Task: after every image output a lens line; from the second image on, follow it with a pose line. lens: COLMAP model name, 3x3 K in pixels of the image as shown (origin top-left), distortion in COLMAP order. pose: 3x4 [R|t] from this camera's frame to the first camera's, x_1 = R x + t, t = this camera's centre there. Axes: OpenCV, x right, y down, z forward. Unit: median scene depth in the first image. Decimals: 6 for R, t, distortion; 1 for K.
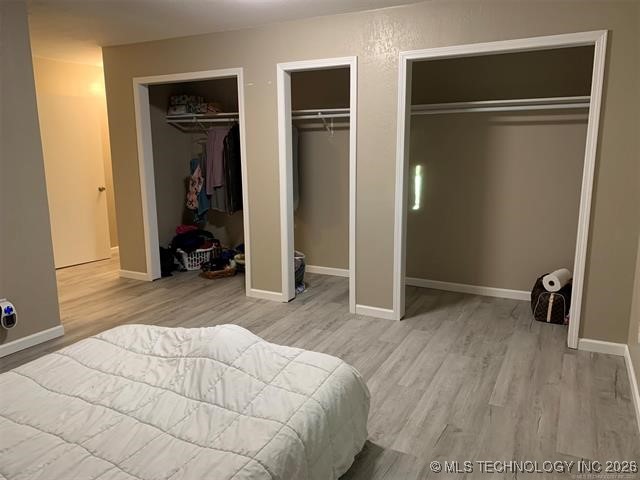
lens RADIAL K [[490.6, 0, 325.1], [0, 490.6, 237.4], [0, 0, 1]] dist [0.012797, 0.007316]
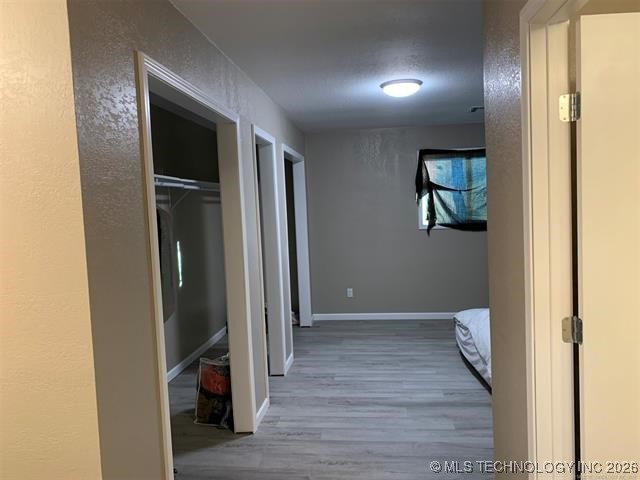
lens RADIAL K [[490.6, 0, 322.0], [0, 490.6, 239.4], [0, 0, 1]] dist [0.012797, 0.007316]
pose [[-0.352402, -0.036056, 0.935154, -0.913413], [0.228749, 0.965628, 0.123432, -0.229423], [-0.907462, 0.257413, -0.332042, 1.172294]]
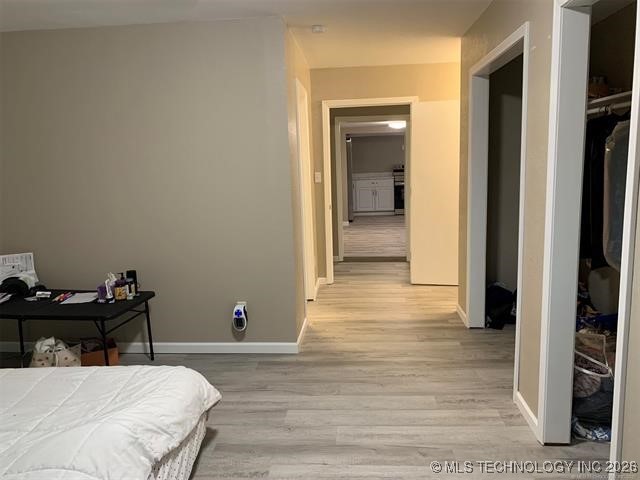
lens RADIAL K [[490.6, 0, 322.0], [0, 490.6, 241.6], [0, 0, 1]] dist [0.012797, 0.007316]
pose [[0.387257, 0.150601, -0.909589, 0.301848], [-0.145615, 0.984177, 0.100955, -0.111774], [0.910400, 0.093354, 0.403059, 0.562752]]
